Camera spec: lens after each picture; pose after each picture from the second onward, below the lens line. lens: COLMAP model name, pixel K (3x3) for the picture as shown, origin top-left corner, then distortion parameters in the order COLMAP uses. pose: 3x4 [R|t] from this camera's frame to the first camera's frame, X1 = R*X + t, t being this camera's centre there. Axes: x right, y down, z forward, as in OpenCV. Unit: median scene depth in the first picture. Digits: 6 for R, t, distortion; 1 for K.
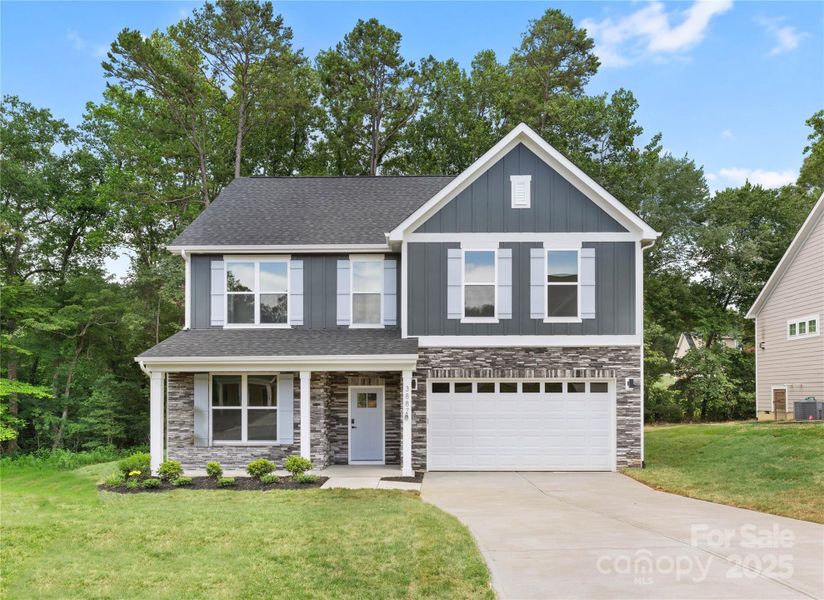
lens RADIAL K [[620.8, 0, 440.4], [0, 620.8, 303.9], [0, 0, 1]] dist [0.002879, 0.001592]
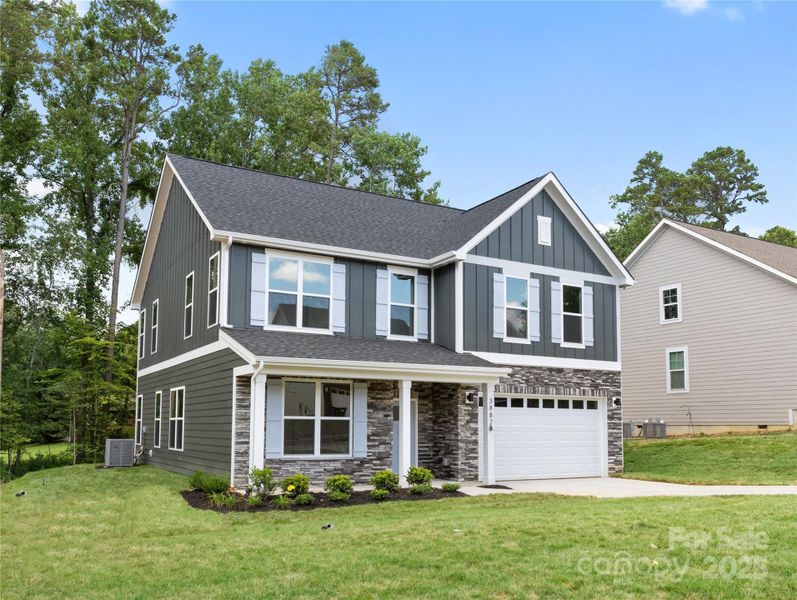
lens RADIAL K [[657.4, 0, 399.9], [0, 657.4, 281.4], [0, 0, 1]] dist [0.012062, 0.002561]
pose [[0.866134, 0.114152, 0.486602, -0.694157], [-0.078445, 0.992551, -0.093212, 0.046871], [-0.493618, 0.042563, 0.868637, 0.084554]]
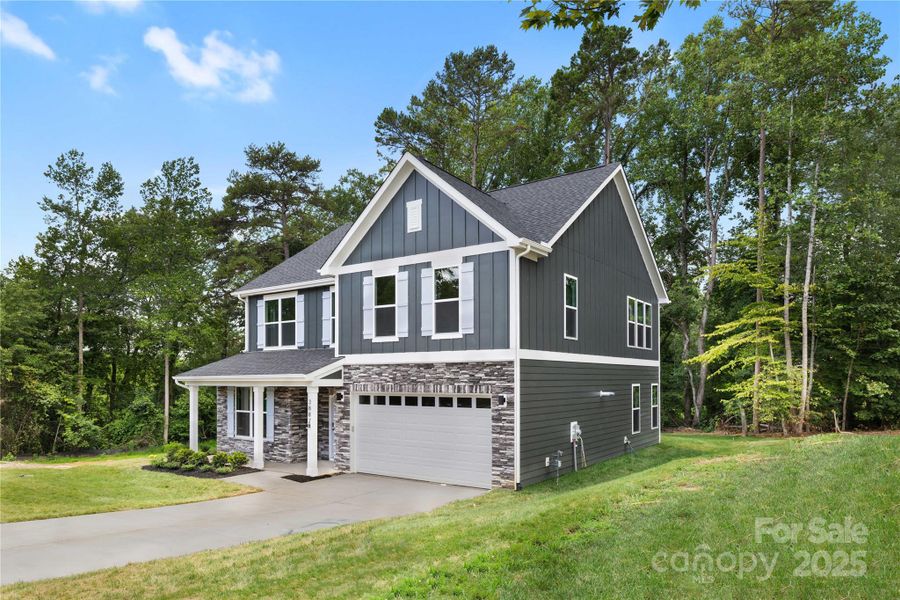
lens RADIAL K [[572.7, 0, 450.0], [0, 572.7, 300.0], [0, 0, 1]] dist [0.000074, 0.000295]
pose [[0.821477, -0.076360, -0.565106, 0.734429], [0.080956, 0.996573, -0.016979, -0.016696], [0.564466, -0.031801, 0.824844, 0.228233]]
